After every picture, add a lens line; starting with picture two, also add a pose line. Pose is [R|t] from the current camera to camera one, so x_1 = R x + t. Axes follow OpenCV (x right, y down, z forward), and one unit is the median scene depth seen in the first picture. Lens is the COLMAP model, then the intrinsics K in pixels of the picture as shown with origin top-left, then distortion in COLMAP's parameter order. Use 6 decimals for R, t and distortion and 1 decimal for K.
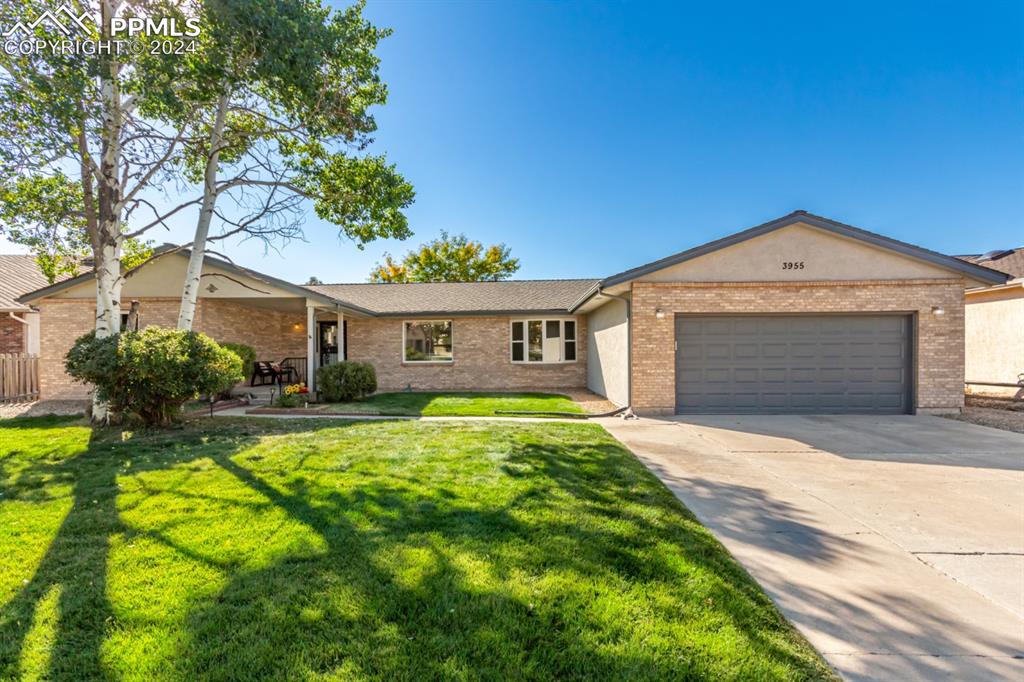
lens RADIAL K [[477.1, 0, 512.0], [0, 477.1, 341.0], [0, 0, 1]] dist [0.000421, -0.000113]
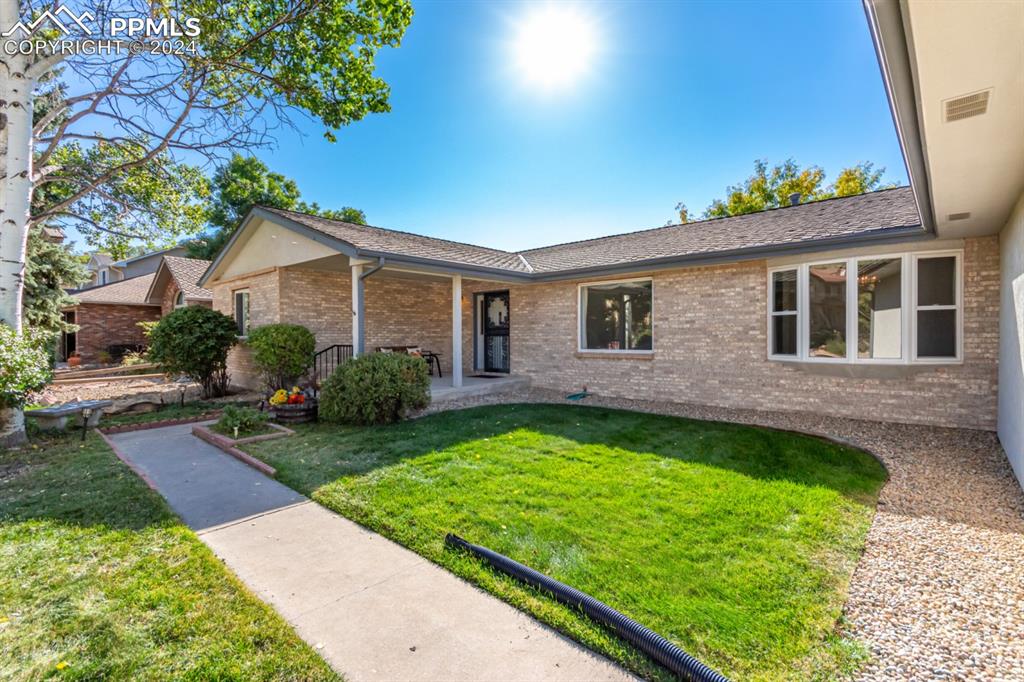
lens RADIAL K [[477.1, 0, 512.0], [0, 477.1, 341.0], [0, 0, 1]] dist [0.000421, -0.000113]
pose [[0.751609, 0.013280, -0.659475, 0.203682], [0.016309, 0.999118, 0.038706, 0.010109], [0.659407, -0.039847, 0.750729, 0.820817]]
